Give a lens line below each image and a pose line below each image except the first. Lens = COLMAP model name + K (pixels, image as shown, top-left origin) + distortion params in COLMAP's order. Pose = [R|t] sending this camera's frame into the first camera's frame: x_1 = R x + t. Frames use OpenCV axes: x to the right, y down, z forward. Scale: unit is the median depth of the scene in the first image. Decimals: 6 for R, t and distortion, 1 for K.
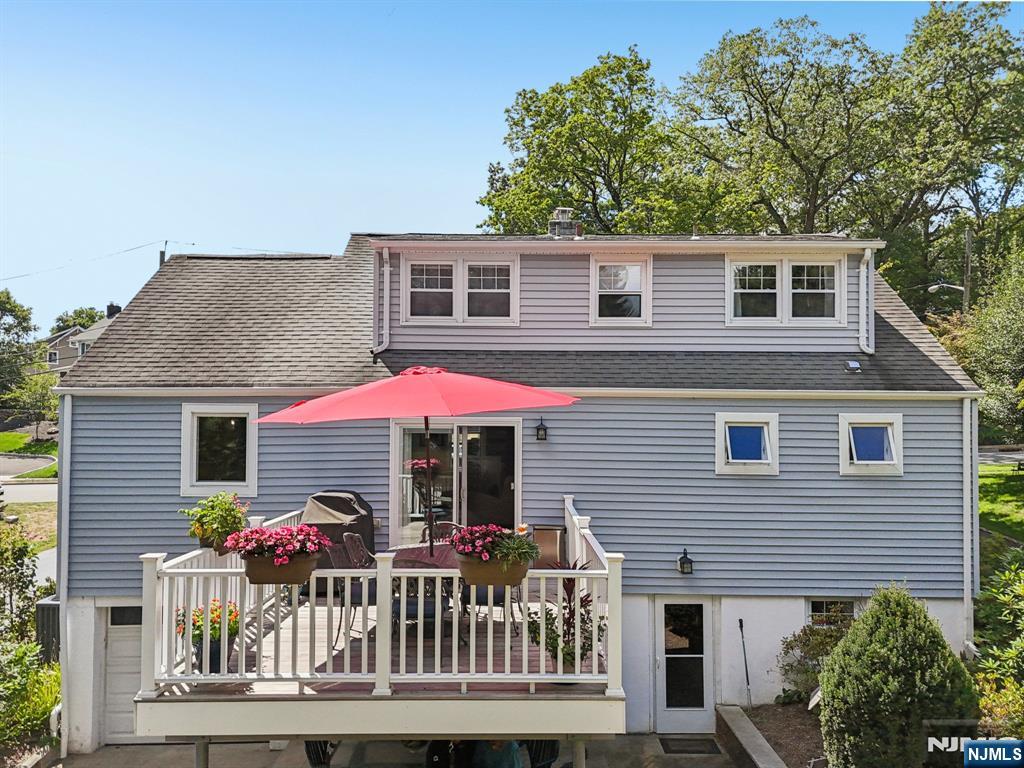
lens RADIAL K [[718.9, 0, 510.4], [0, 718.9, 384.3], [0, 0, 1]] dist [0.004419, 0.001241]
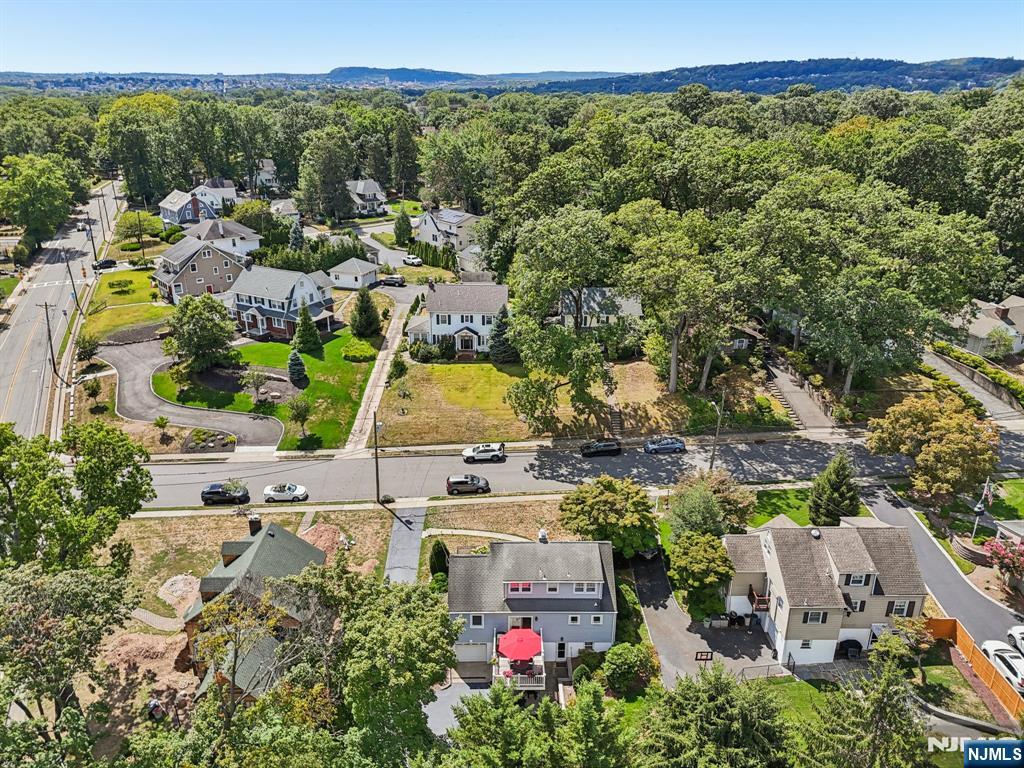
lens RADIAL K [[718.9, 0, 508.2], [0, 718.9, 383.6], [0, 0, 1]] dist [0.004419, 0.001241]
pose [[0.999840, -0.008237, 0.015890, -0.245715], [0.000824, 0.908047, 0.418867, -3.846065], [-0.017879, -0.418787, 0.907909, -3.208796]]
